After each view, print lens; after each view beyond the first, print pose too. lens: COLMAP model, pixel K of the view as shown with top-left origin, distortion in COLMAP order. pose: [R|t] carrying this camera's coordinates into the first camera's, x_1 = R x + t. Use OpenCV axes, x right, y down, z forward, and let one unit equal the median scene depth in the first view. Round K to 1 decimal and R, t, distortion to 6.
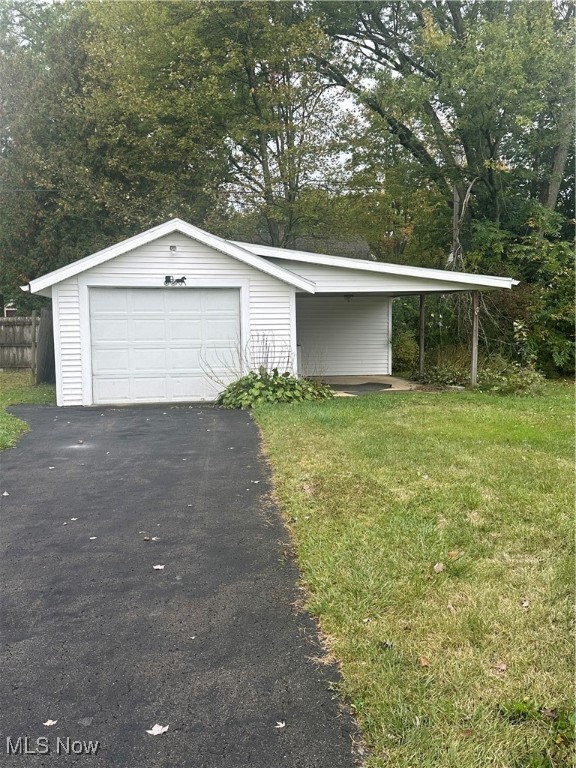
lens RADIAL K [[777.0, 0, 287.5], [0, 777.0, 385.2], [0, 0, 1]] dist [0.177366, 0.000000]
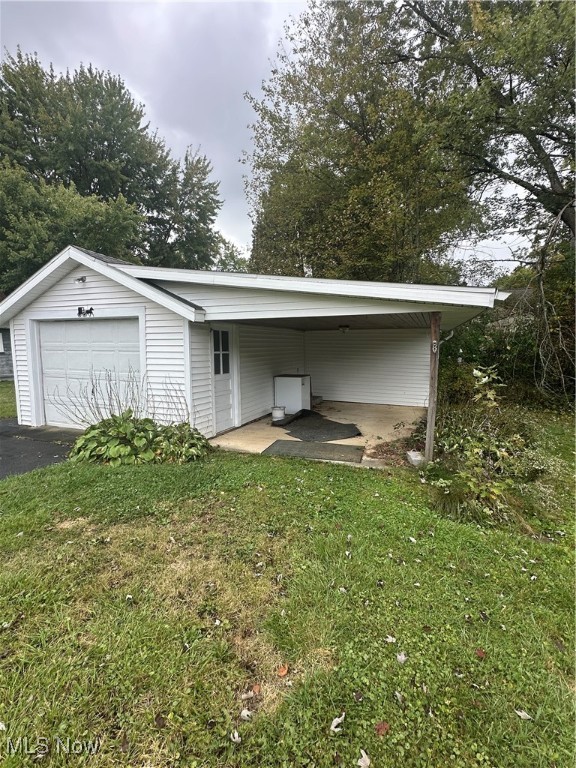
lens RADIAL K [[362.7, 0, 288.5], [0, 362.7, 383.8], [0, 0, 1]] dist [-0.003627, -0.000194]
pose [[0.837535, 0.068045, -0.542130, 0.323165], [-0.056267, 0.997681, 0.038295, -0.075075], [0.543479, -0.001570, 0.839422, 0.754560]]
